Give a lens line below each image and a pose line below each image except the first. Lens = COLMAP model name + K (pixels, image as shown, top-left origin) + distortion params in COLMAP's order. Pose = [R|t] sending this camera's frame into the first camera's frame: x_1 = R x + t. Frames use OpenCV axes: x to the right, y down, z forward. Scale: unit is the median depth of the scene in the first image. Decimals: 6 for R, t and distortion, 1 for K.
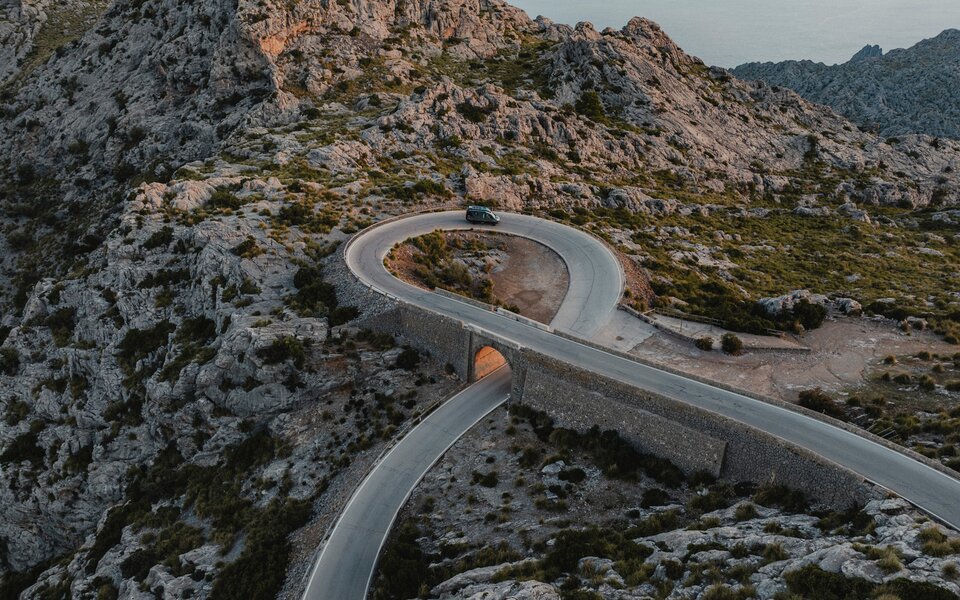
lens RADIAL K [[742.3, 0, 480.0], [0, 742.3, 300.0], [0, 0, 1]] dist [-0.022351, -0.003375]
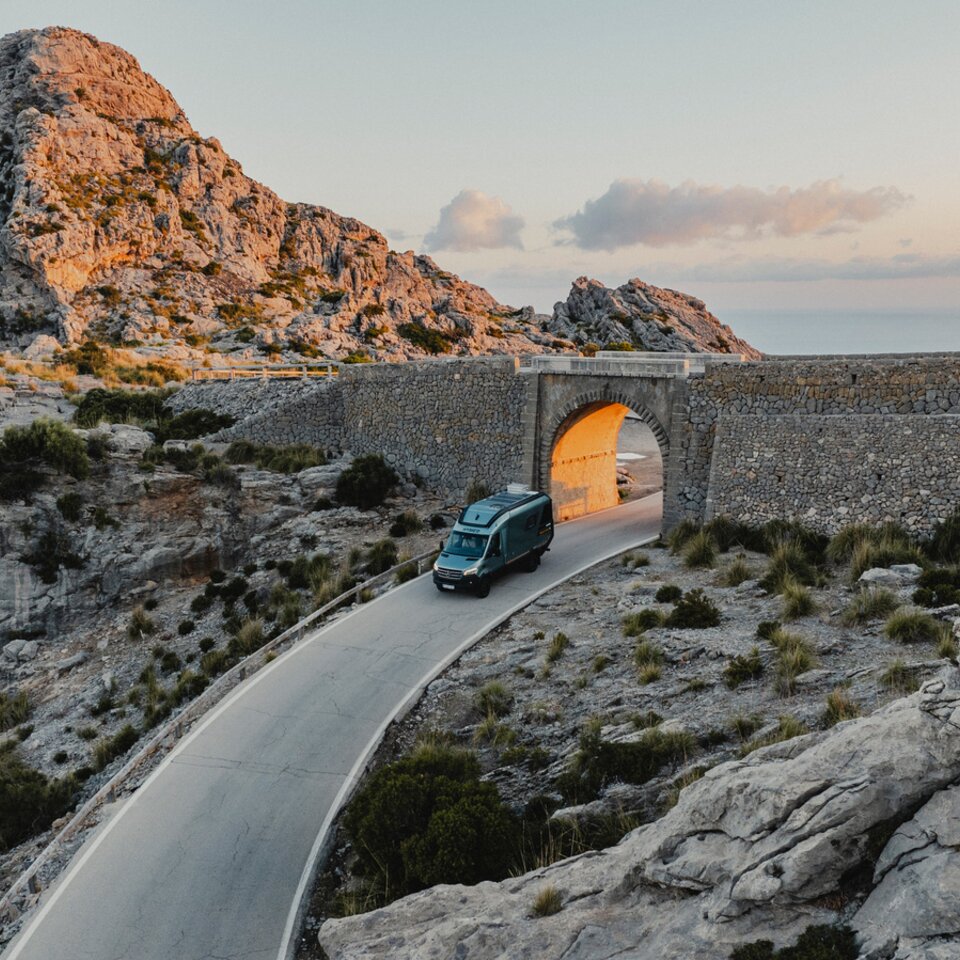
lens RADIAL K [[1194.6, 0, 480.0], [0, 1194.6, 480.0], [0, 0, 1]] dist [-0.002567, -0.058289]
pose [[0.997417, -0.012025, 0.070820, -0.028424], [0.032141, 0.956402, -0.290280, 0.088152], [-0.064242, 0.291806, 0.954318, 0.142816]]
